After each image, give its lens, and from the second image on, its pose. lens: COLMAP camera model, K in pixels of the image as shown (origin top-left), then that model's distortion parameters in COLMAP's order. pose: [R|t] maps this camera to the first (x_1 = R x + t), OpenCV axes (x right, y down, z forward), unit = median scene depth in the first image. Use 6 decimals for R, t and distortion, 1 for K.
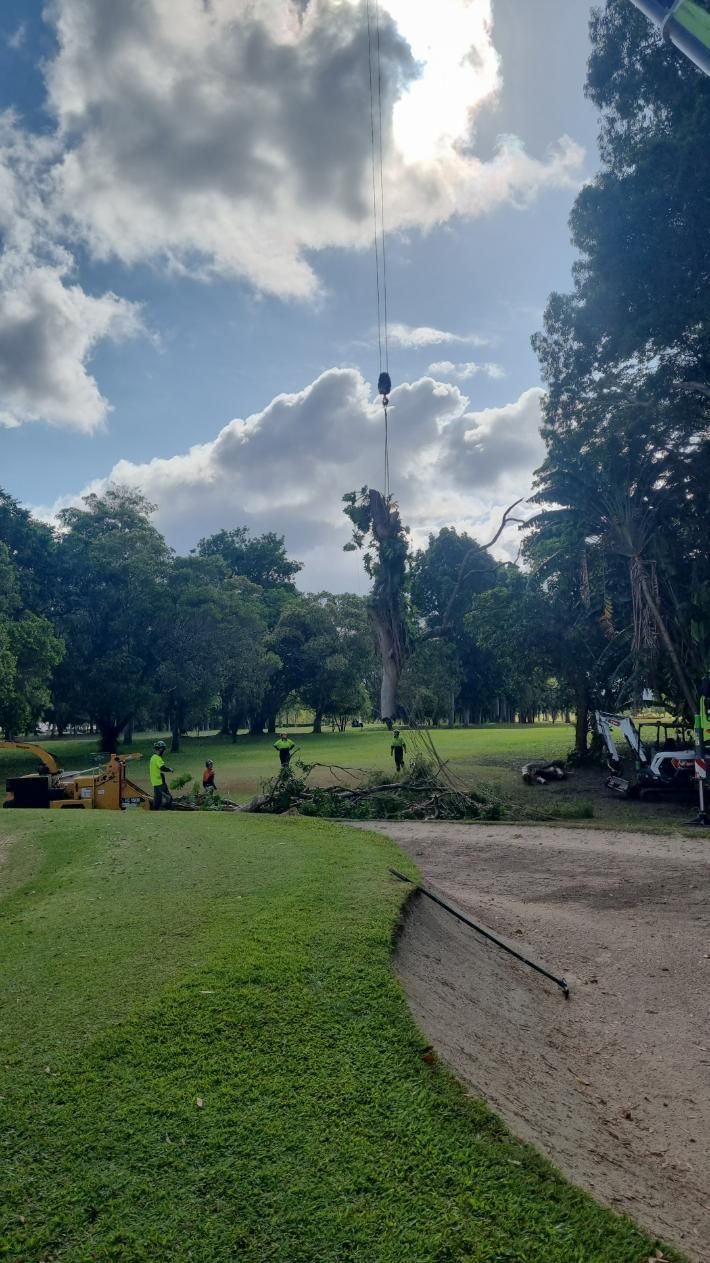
lens RADIAL K [[949.7, 0, 355.0], [0, 949.7, 631.5], [0, 0, 1]] dist [0.068318, -0.000846]
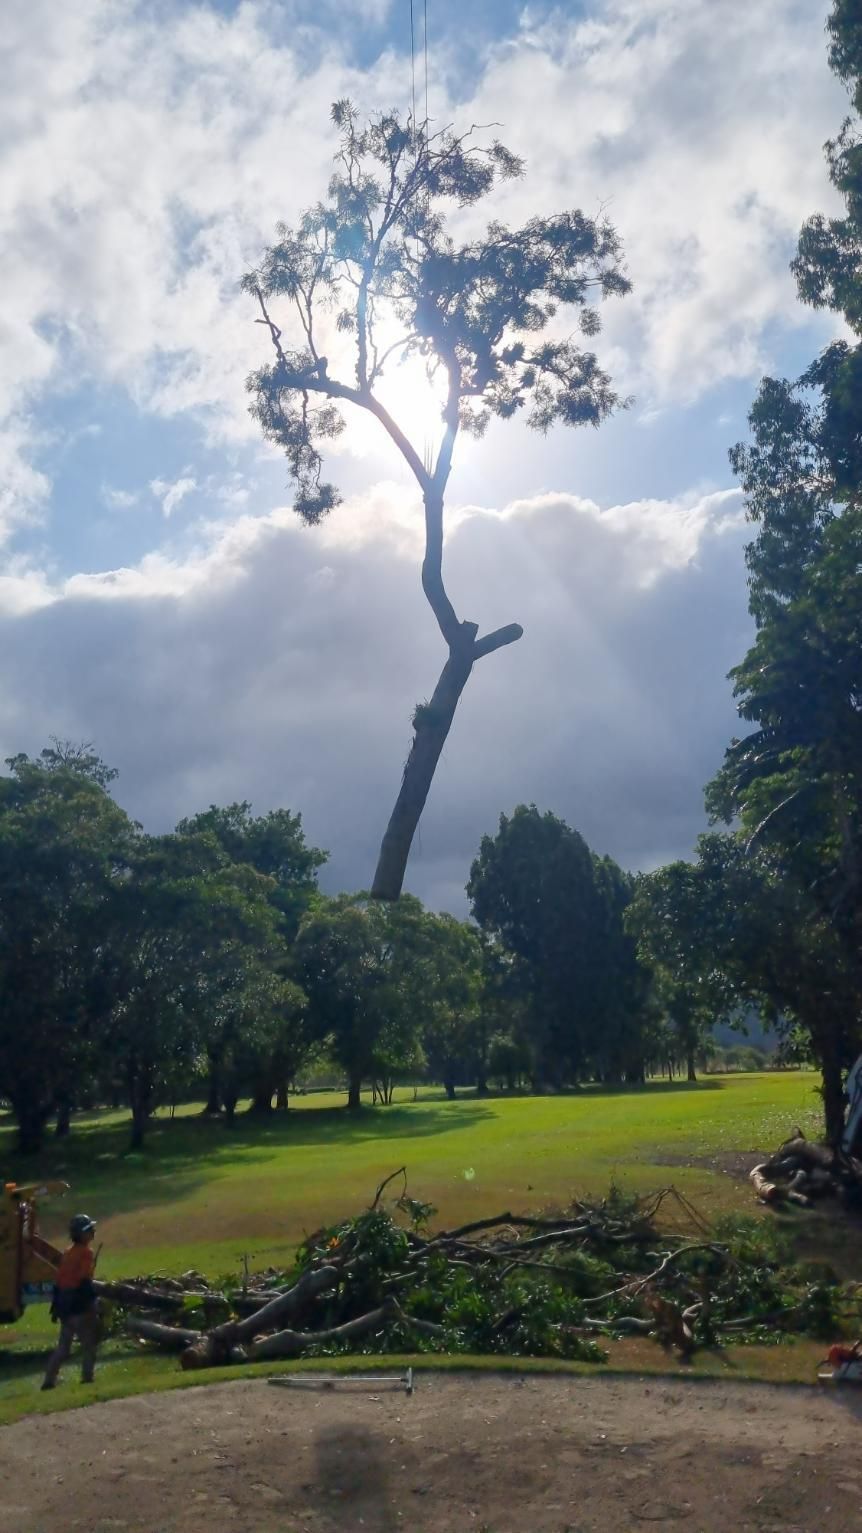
lens RADIAL K [[1256.0, 0, 431.0], [0, 1256.0, 766.5], [0, 0, 1]] dist [0.045666, -0.000084]
pose [[0.999115, -0.012086, 0.040290, -0.021680], [0.018052, 0.988339, -0.151195, 0.007069], [-0.037993, 0.151789, 0.987682, 0.114066]]
